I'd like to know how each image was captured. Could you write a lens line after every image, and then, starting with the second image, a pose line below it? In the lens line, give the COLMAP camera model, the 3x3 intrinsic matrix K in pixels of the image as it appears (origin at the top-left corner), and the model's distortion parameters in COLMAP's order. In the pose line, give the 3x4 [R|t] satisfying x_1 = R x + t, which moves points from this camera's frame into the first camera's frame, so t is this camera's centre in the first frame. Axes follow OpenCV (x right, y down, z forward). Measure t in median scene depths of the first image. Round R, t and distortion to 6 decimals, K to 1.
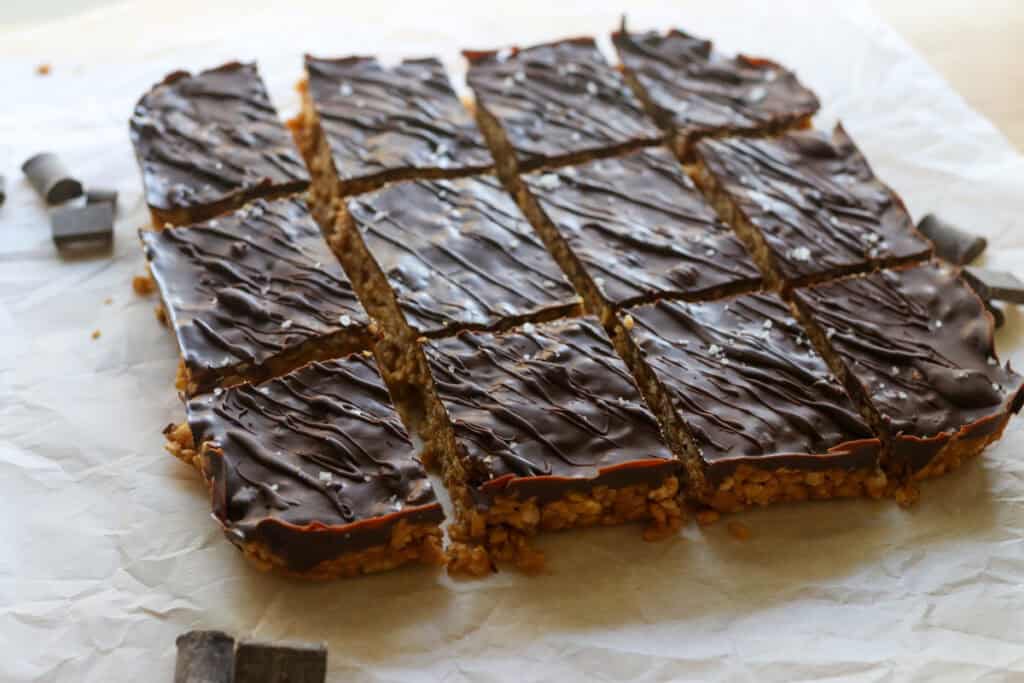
lens RADIAL K [[1648.8, 0, 512.0], [0, 1648.8, 341.5], [0, 0, 1]] dist [-0.005313, -0.955031]
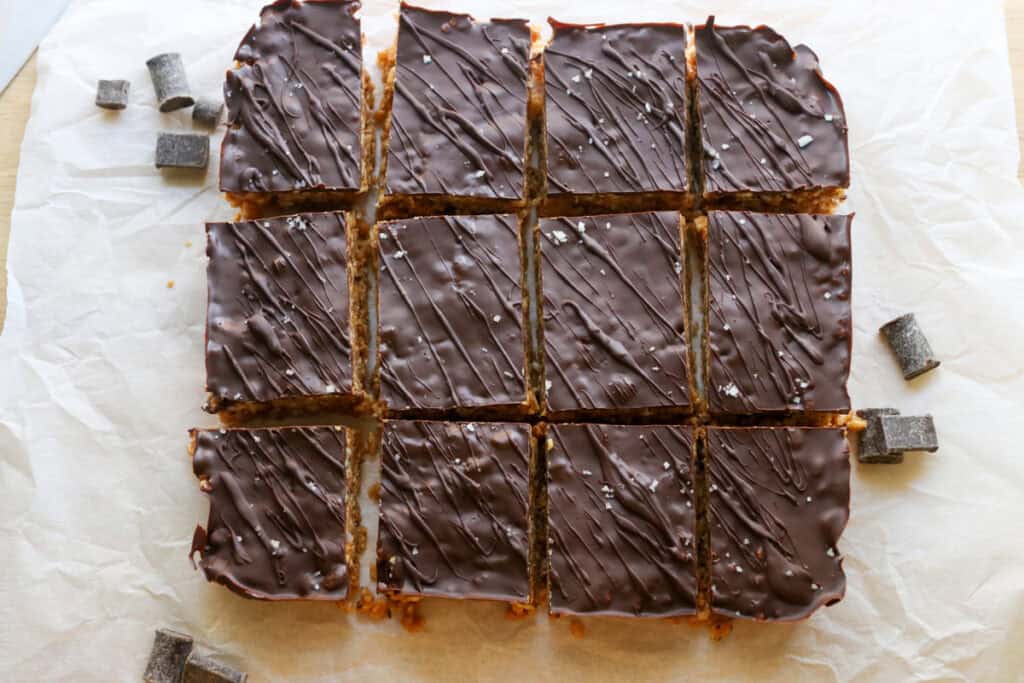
lens RADIAL K [[1648.8, 0, 512.0], [0, 1648.8, 341.5], [0, 0, 1]] dist [-0.005313, -0.955031]
pose [[0.947413, 0.287478, -0.140589, 0.192538], [-0.153946, 0.794572, 0.587330, -0.782213], [0.280552, -0.534800, 0.797044, 0.045669]]
